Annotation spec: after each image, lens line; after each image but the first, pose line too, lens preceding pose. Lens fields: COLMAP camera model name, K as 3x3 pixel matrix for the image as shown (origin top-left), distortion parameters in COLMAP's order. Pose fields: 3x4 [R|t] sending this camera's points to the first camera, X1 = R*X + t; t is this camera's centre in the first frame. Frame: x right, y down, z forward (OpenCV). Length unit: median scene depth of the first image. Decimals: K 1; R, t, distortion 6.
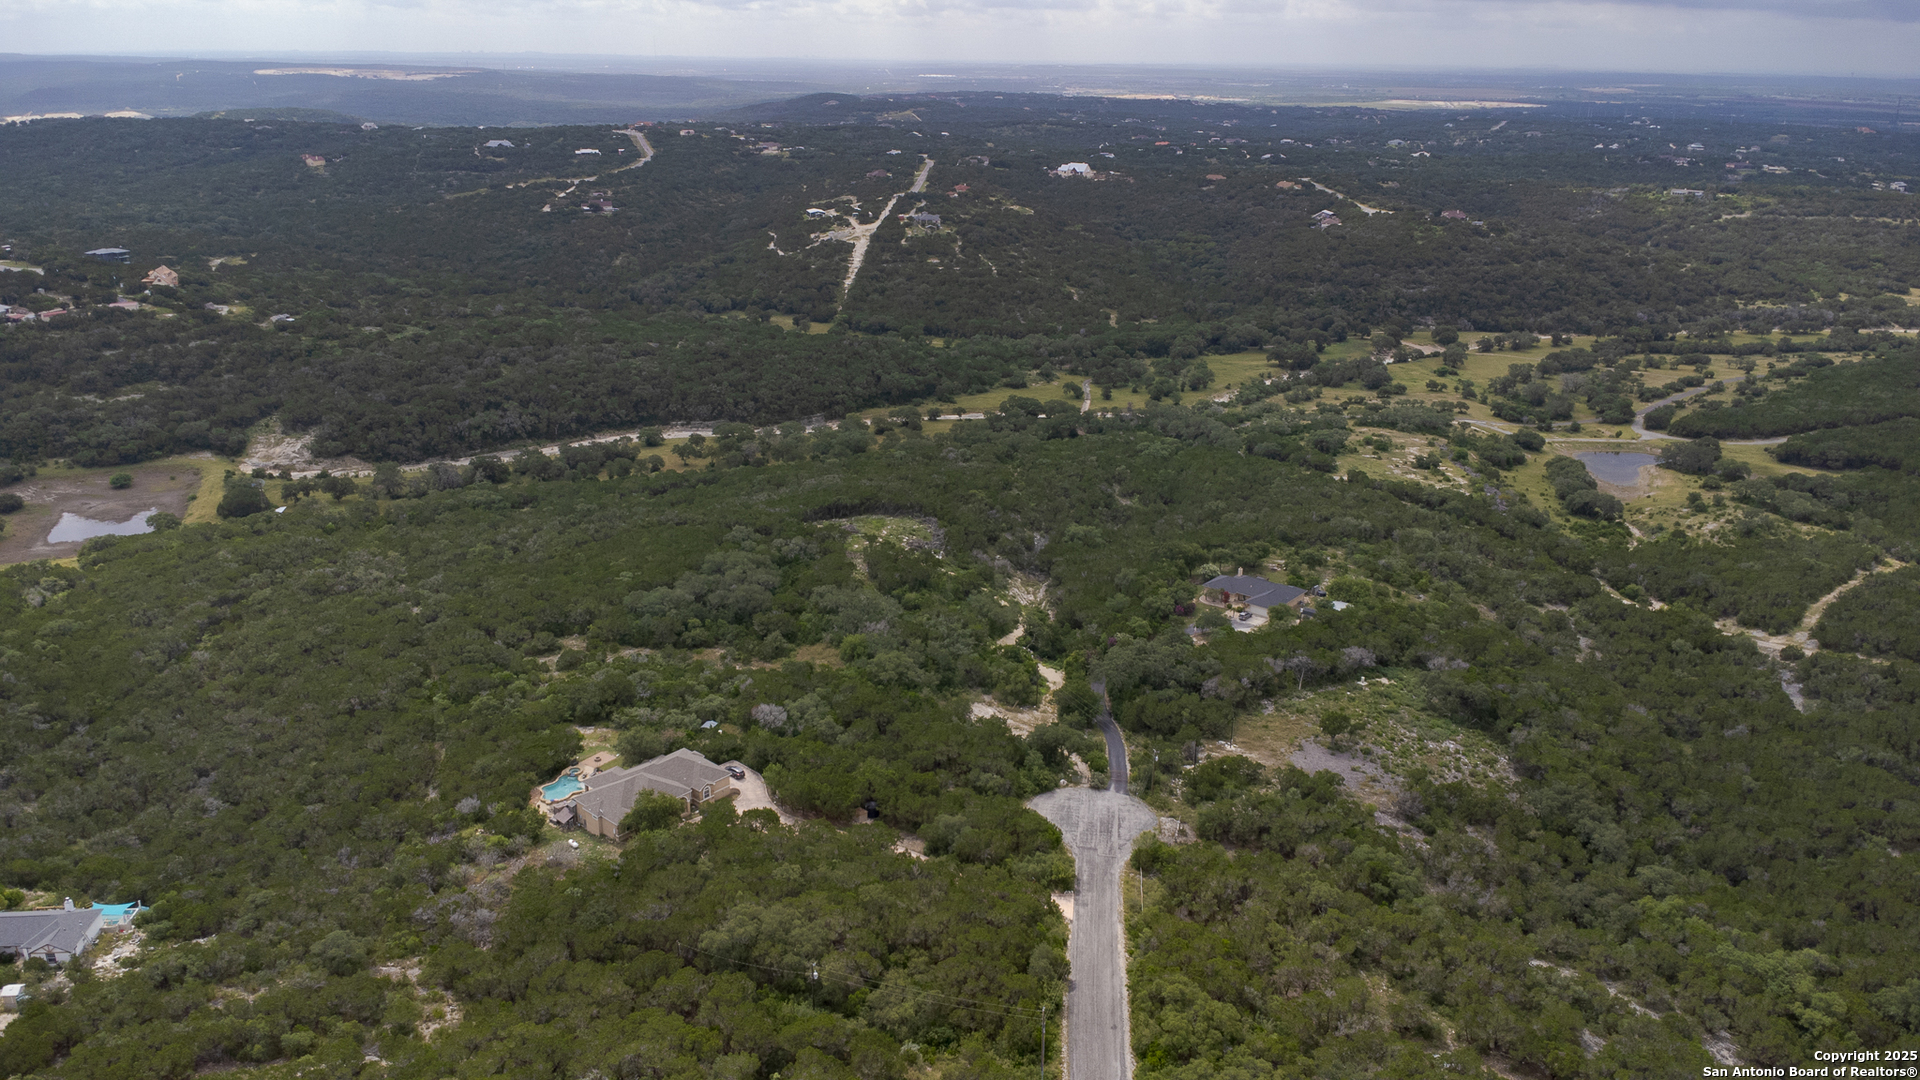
lens RADIAL K [[1403.8, 0, 938.5], [0, 1403.8, 502.0], [0, 0, 1]] dist [0.037436, -0.049980]
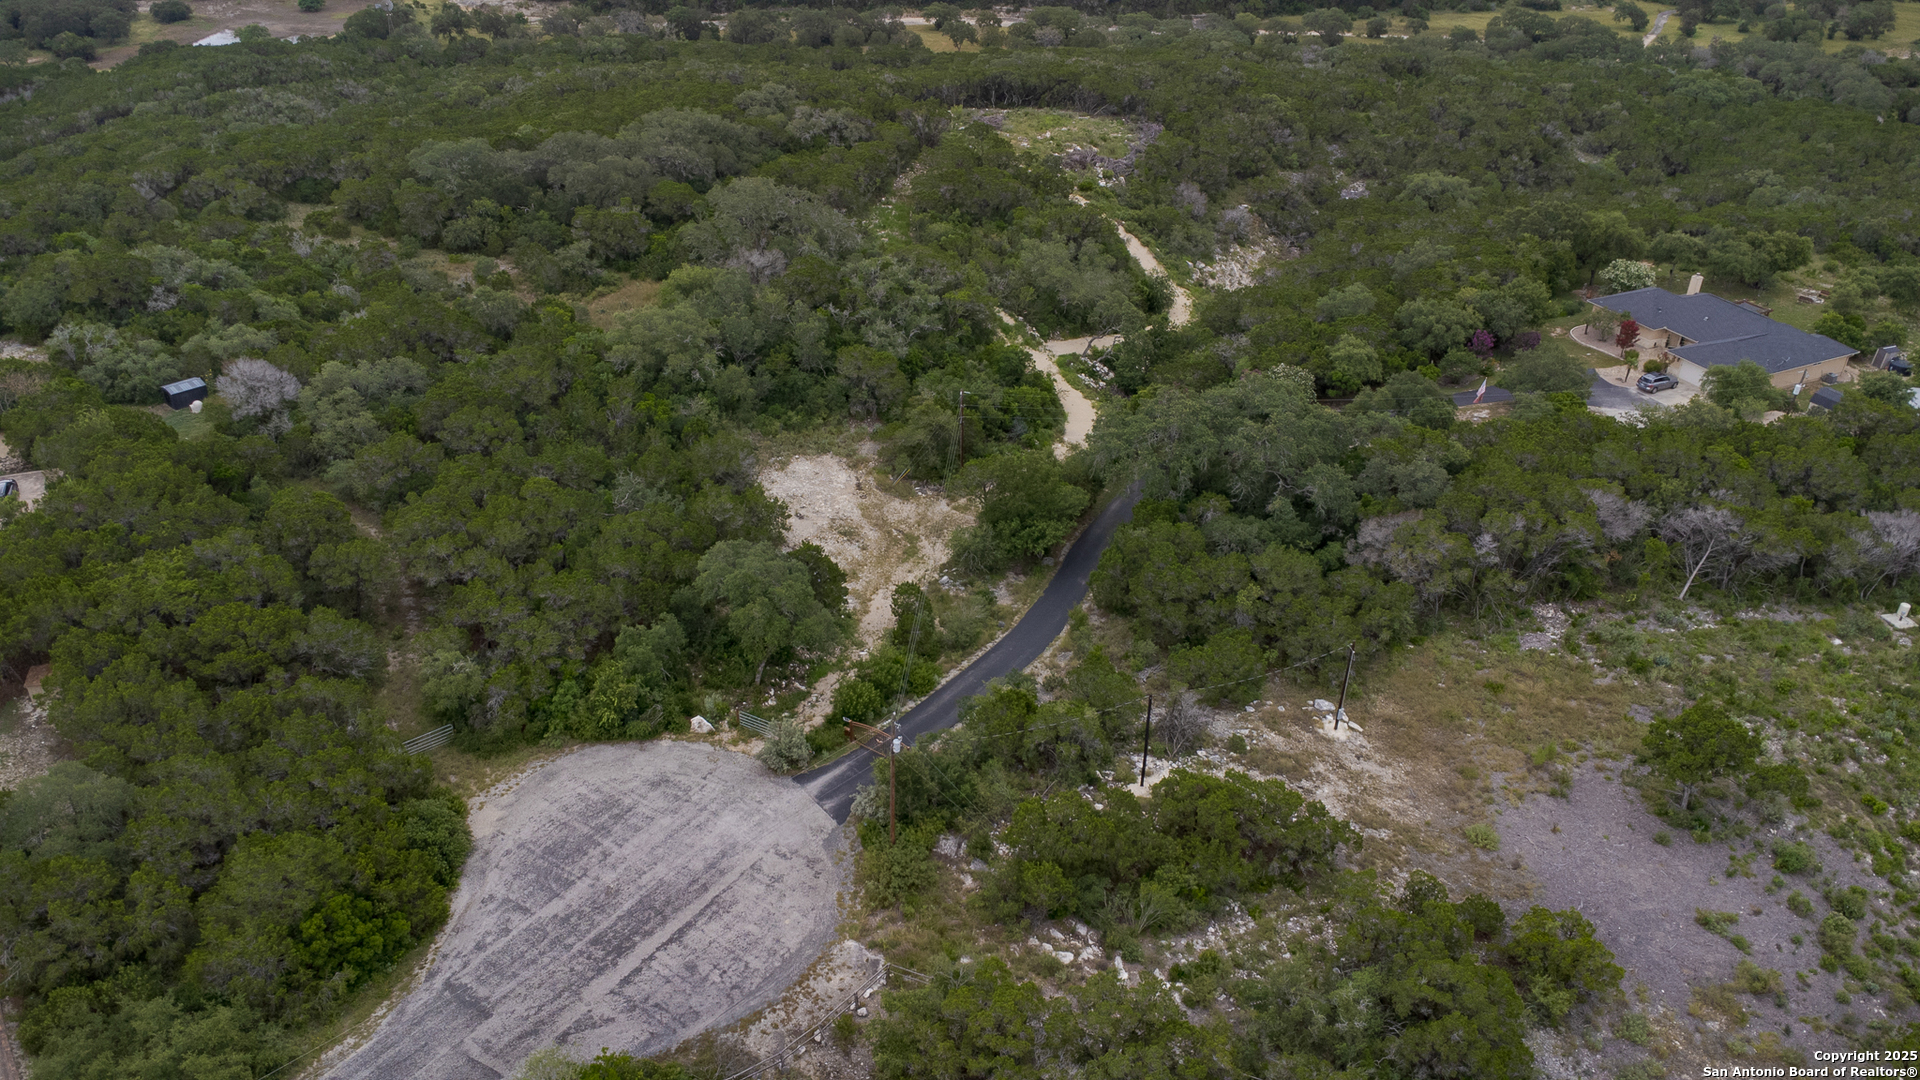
lens RADIAL K [[1403.8, 0, 938.5], [0, 1403.8, 502.0], [0, 0, 1]] dist [0.037436, -0.049980]
pose [[0.905441, 0.207364, -0.370373, 0.119061], [-0.126092, 0.964560, 0.231785, 0.028578], [0.405311, -0.163166, 0.899500, 0.338827]]
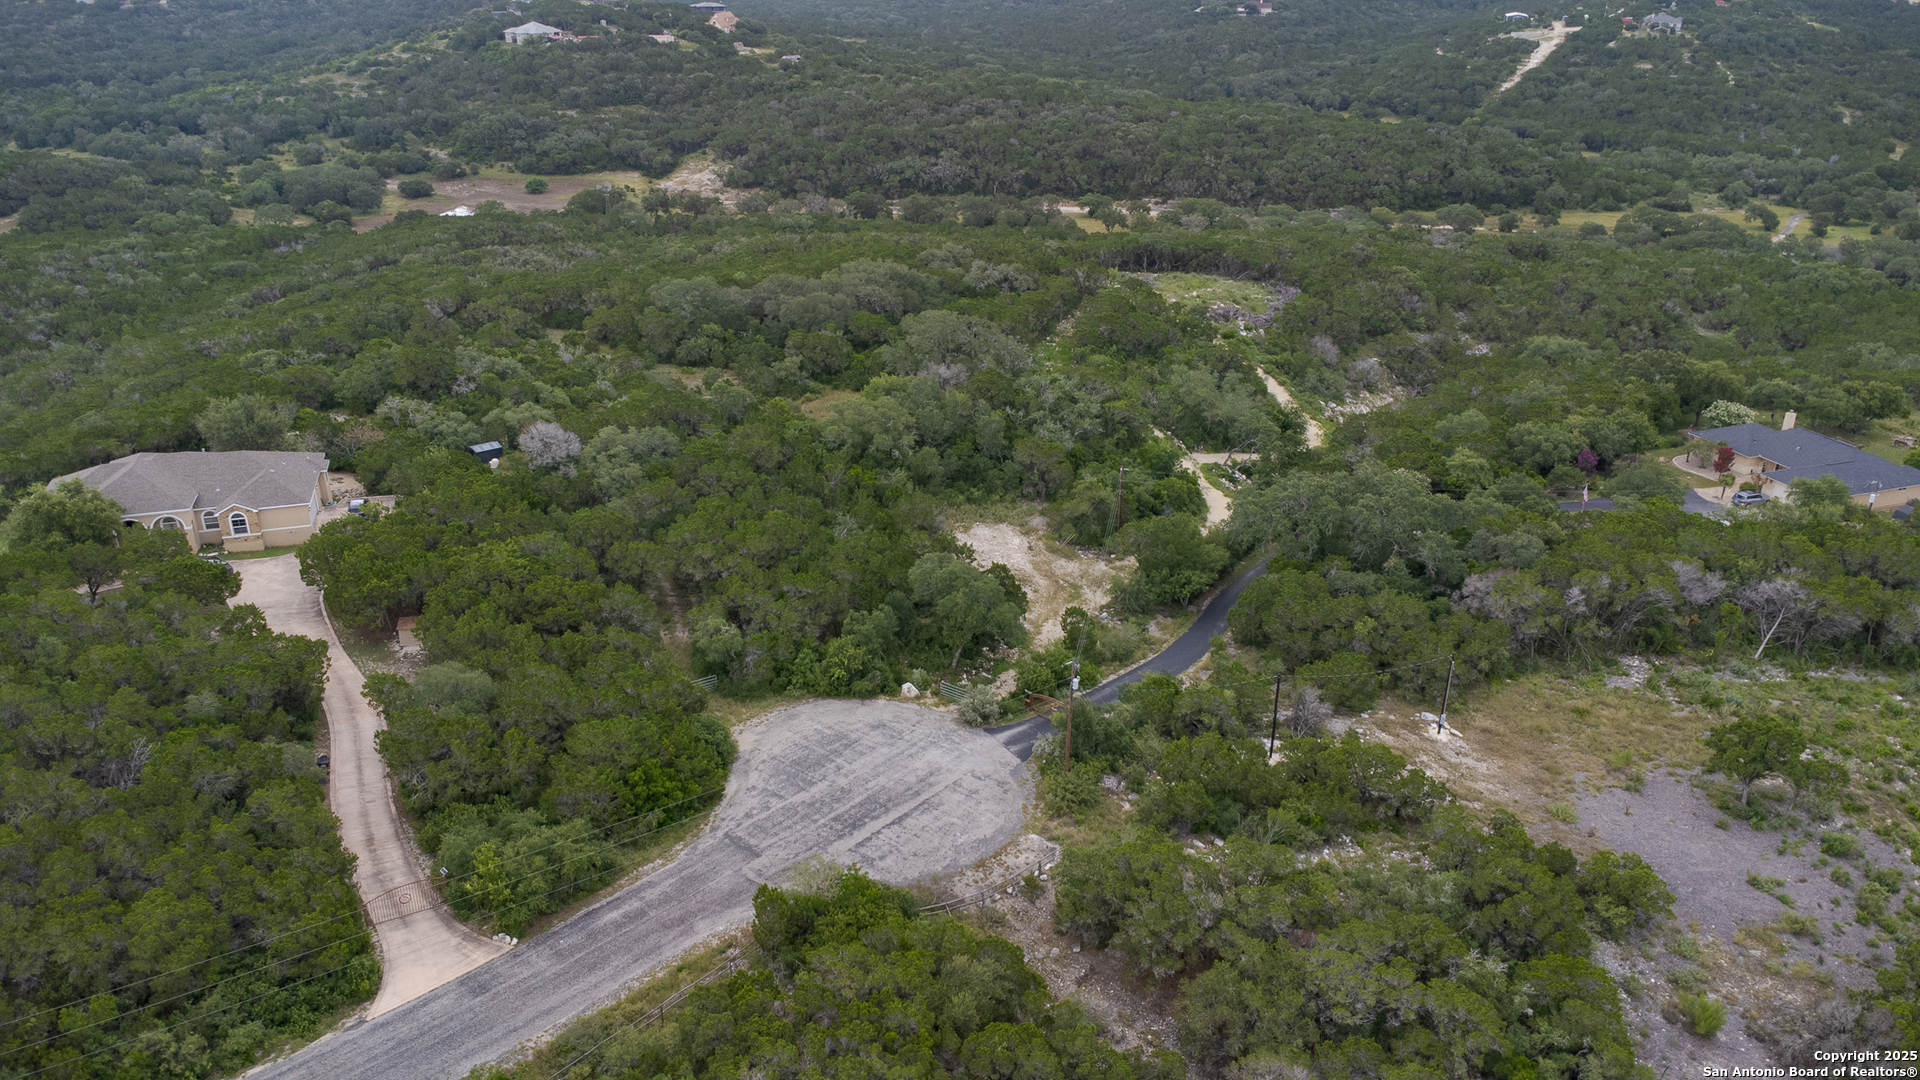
lens RADIAL K [[1403.8, 0, 938.5], [0, 1403.8, 502.0], [0, 0, 1]] dist [0.037436, -0.049980]
pose [[0.857850, 0.187358, -0.478528, 0.134016], [-0.152488, 0.982037, 0.111134, 0.044686], [0.490754, -0.022366, 0.871011, 0.297542]]
